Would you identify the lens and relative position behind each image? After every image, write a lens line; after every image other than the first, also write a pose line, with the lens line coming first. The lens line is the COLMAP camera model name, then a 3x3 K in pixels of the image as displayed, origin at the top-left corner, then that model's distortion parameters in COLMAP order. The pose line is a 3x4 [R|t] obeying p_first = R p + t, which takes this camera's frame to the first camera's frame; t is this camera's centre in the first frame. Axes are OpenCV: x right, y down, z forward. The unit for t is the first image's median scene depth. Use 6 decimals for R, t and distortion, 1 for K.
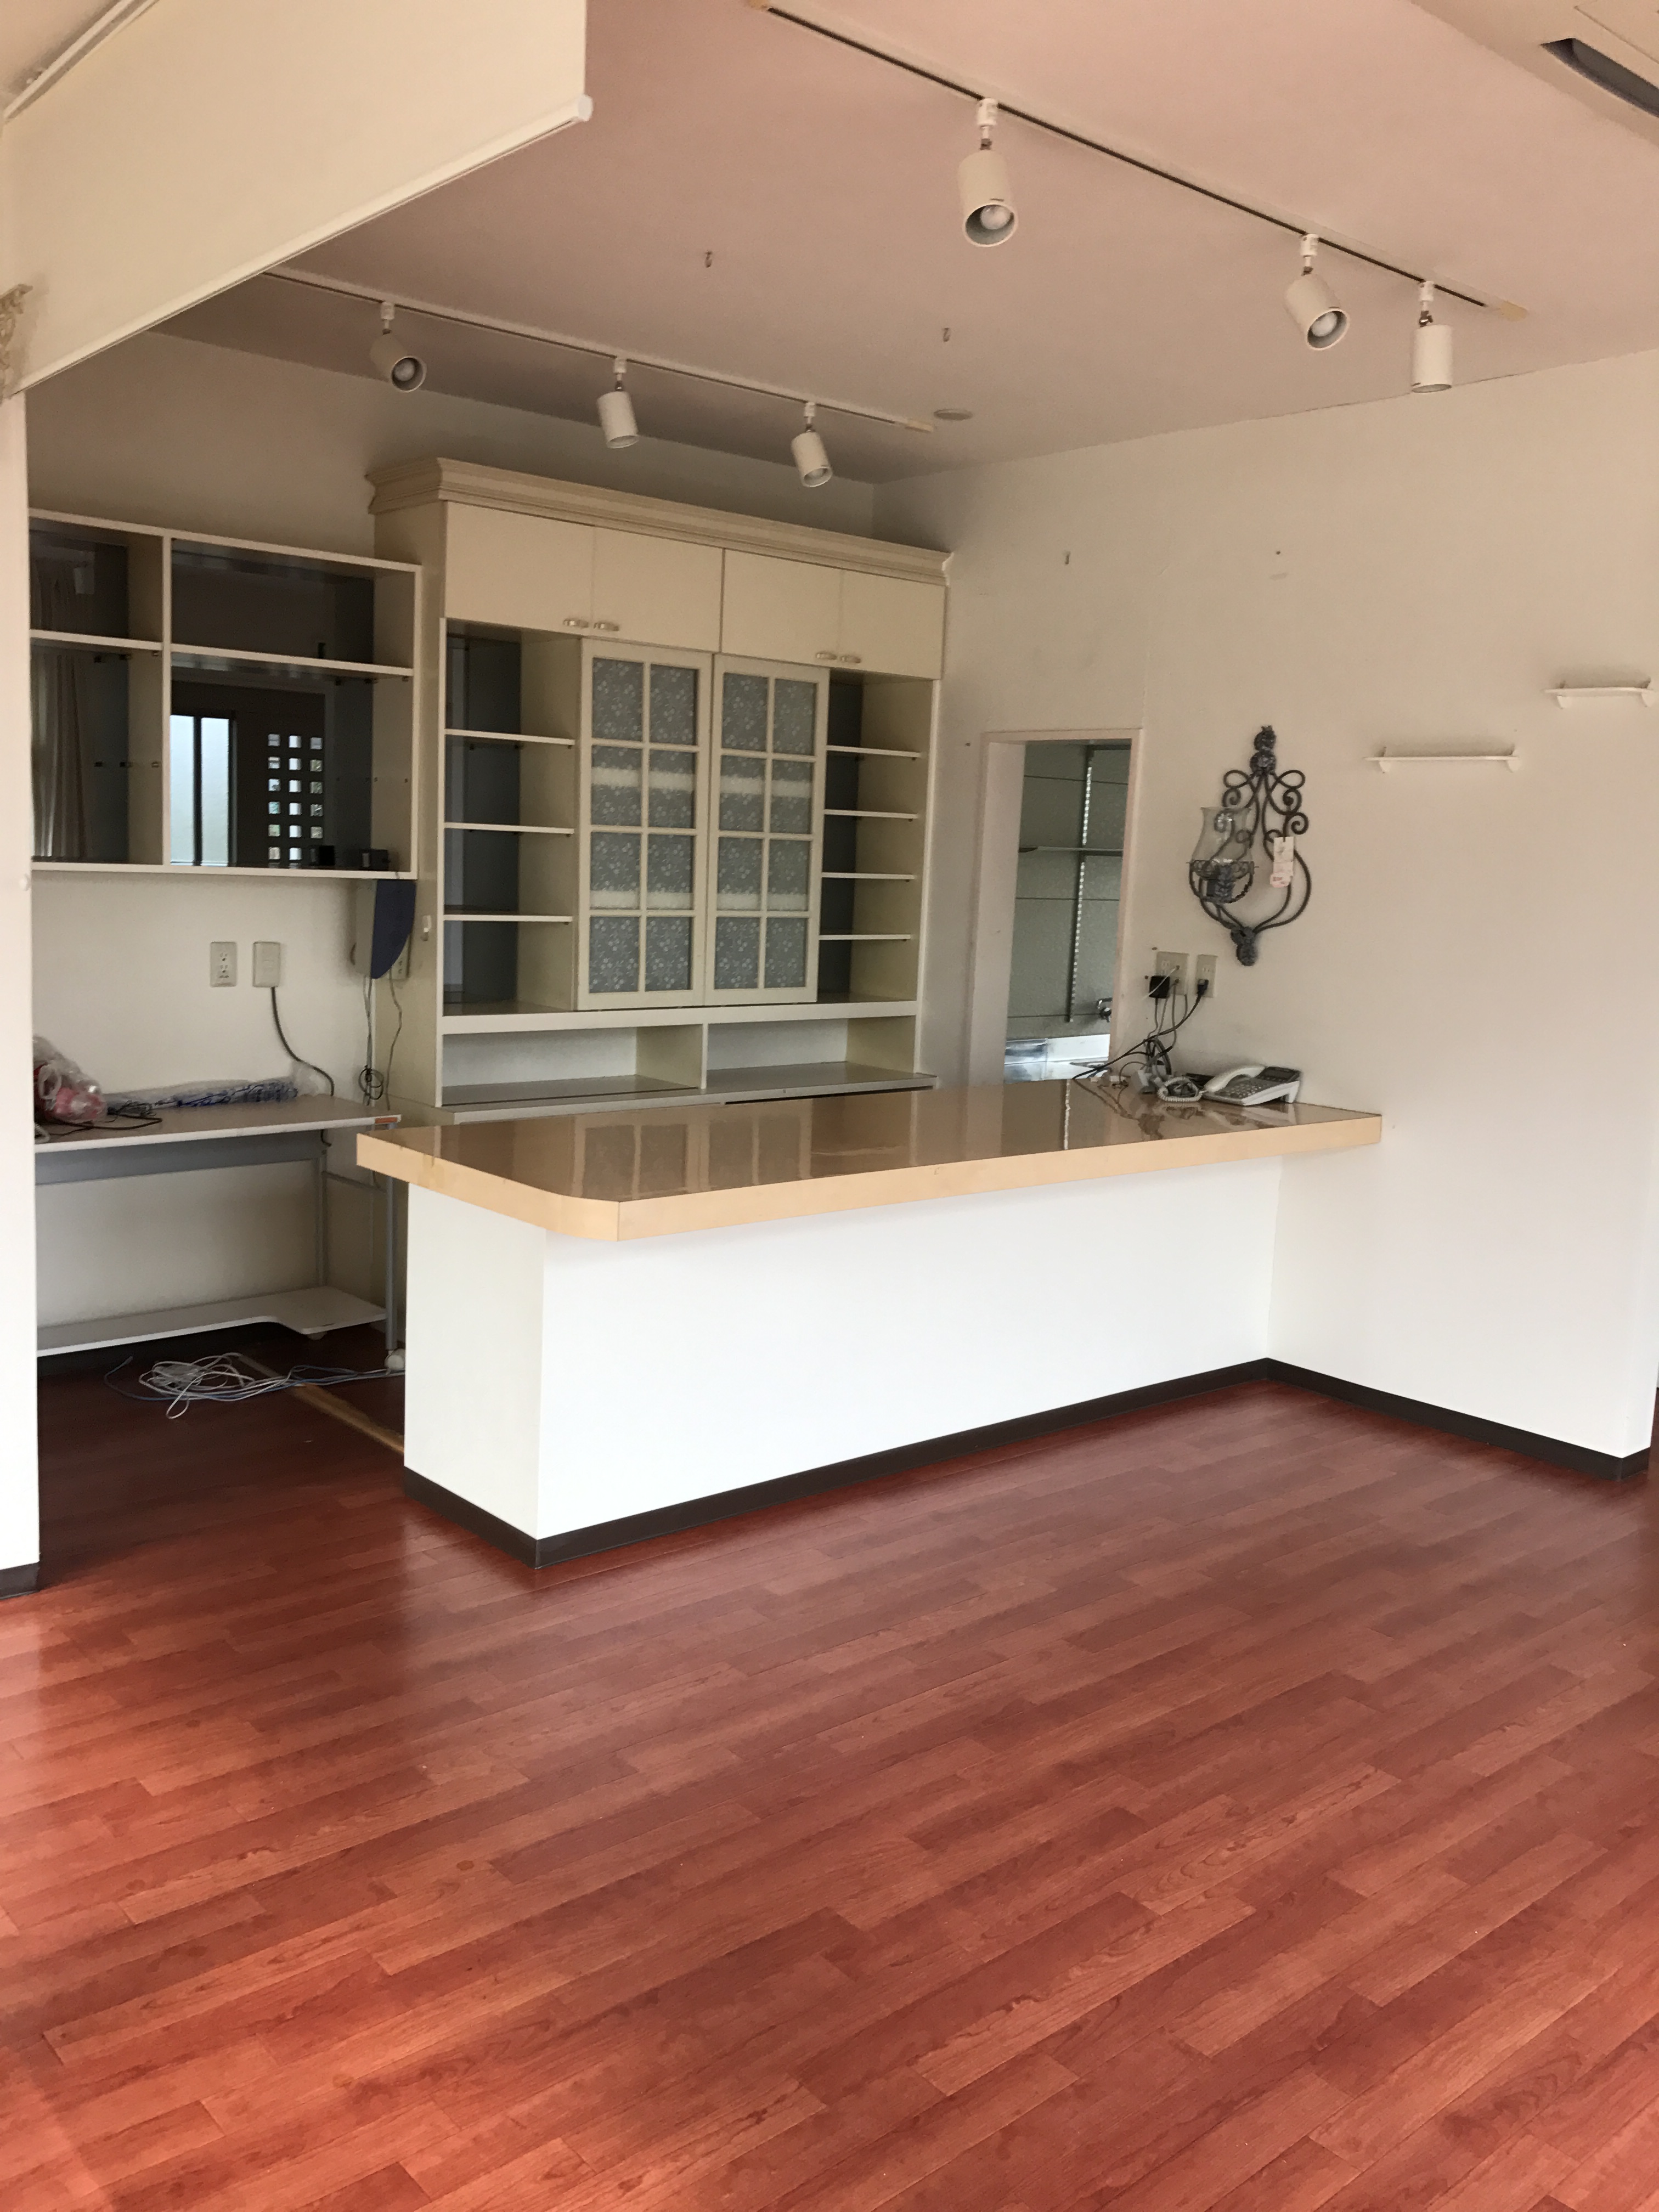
lens RADIAL K [[1815.4, 0, 829.5], [0, 1815.4, 1106.0], [0, 0, 1]] dist [-0.001758, -0.004691]
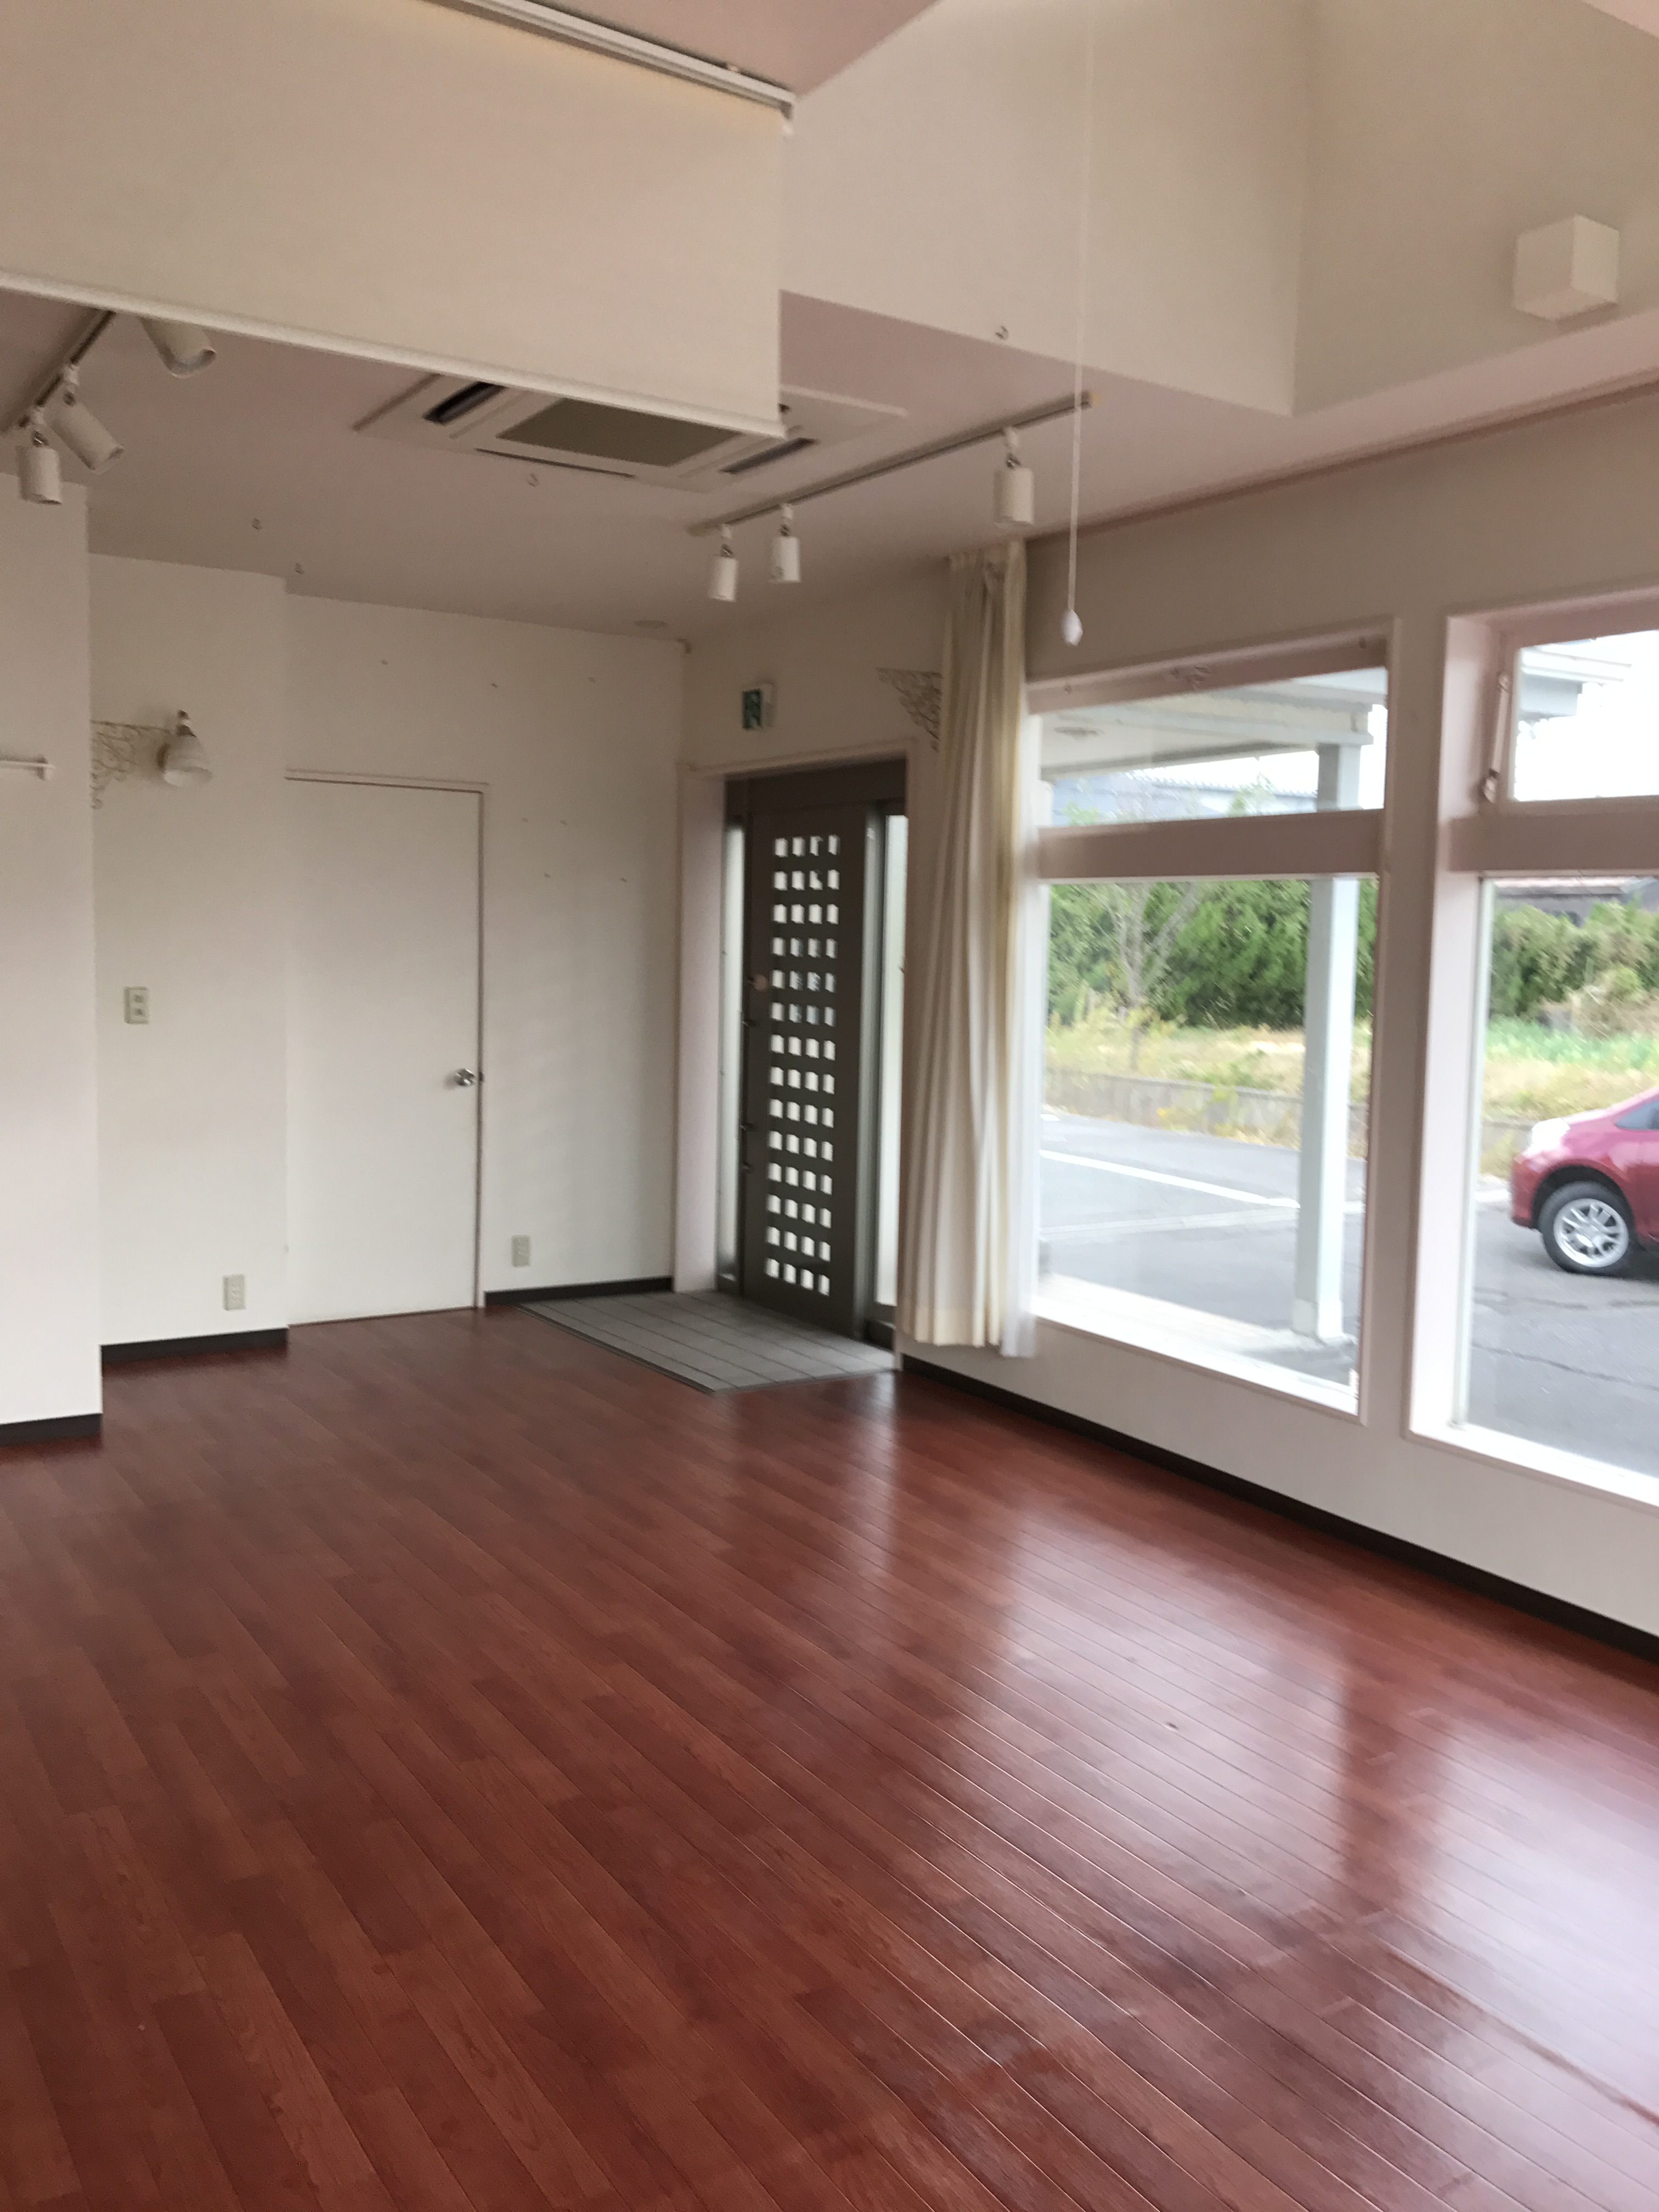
lens RADIAL K [[1815.4, 0, 829.5], [0, 1815.4, 1106.0], [0, 0, 1]] dist [-0.001758, -0.004691]
pose [[0.149771, -0.125821, 0.980682, -0.567100], [0.120411, 0.986808, 0.108218, -0.068543], [-0.981361, 0.101877, 0.162946, 0.283923]]
